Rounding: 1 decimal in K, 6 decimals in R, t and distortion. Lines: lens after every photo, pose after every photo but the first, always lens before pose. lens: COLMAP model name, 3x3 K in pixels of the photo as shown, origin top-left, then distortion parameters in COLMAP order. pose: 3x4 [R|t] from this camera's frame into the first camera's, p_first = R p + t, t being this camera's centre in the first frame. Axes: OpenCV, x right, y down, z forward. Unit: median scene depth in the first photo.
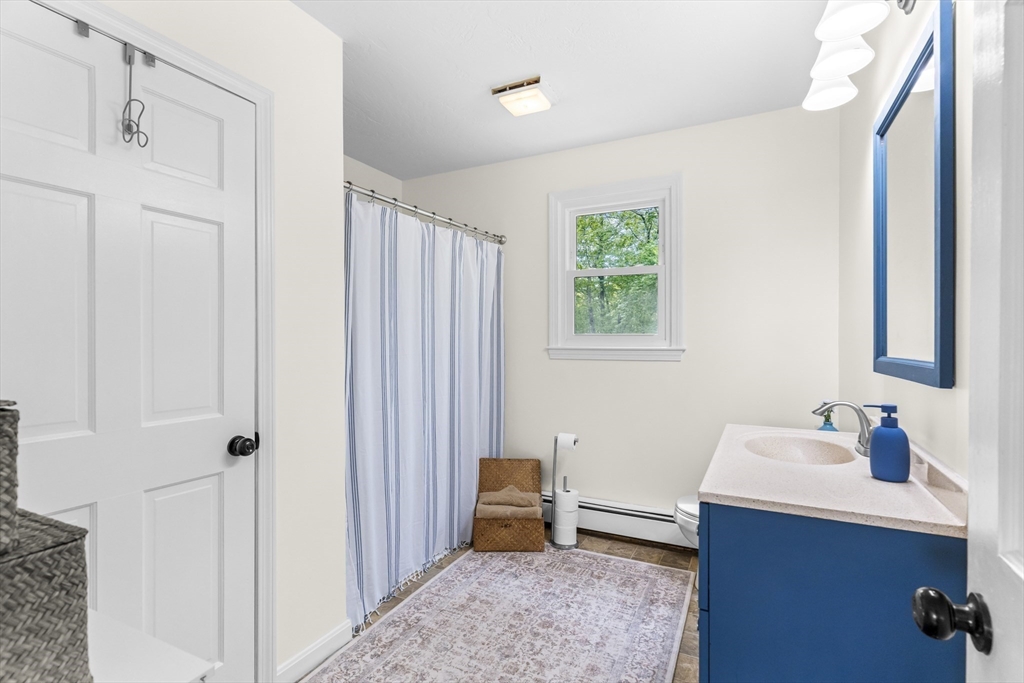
lens RADIAL K [[491.4, 0, 513.6], [0, 491.4, 340.6], [0, 0, 1]] dist [-0.003037, 0.001700]
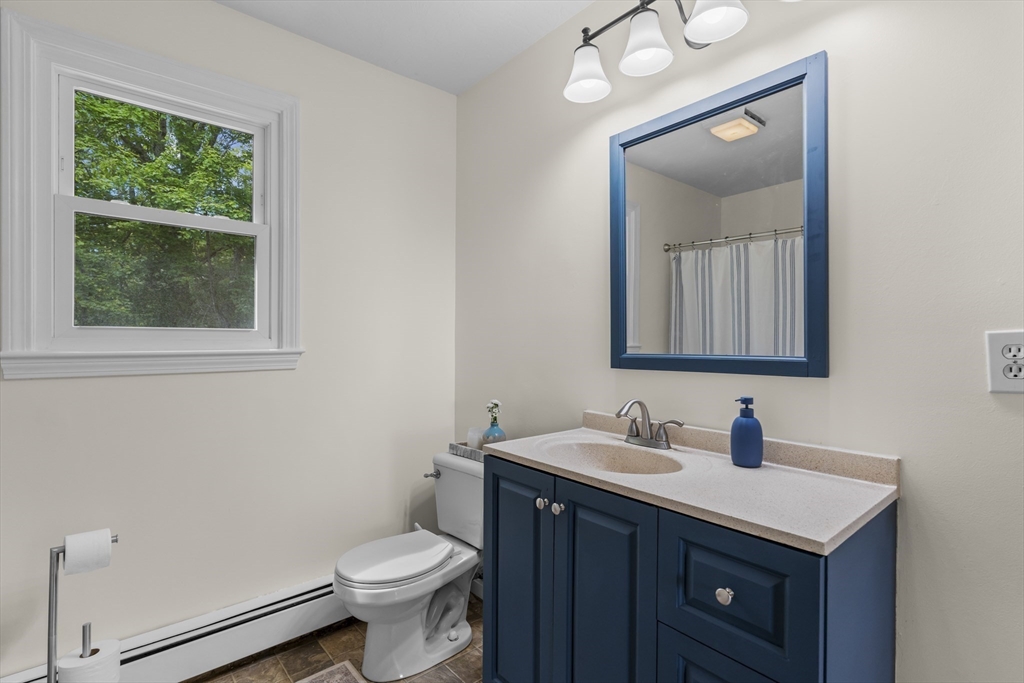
lens RADIAL K [[491.4, 0, 513.2], [0, 491.4, 342.9], [0, 0, 1]] dist [-0.003037, 0.001700]
pose [[0.386656, -0.000933, 0.922223, -0.181700], [0.000543, 1.000000, 0.000784, 0.004537], [-0.922224, 0.000198, 0.386657, 0.449105]]
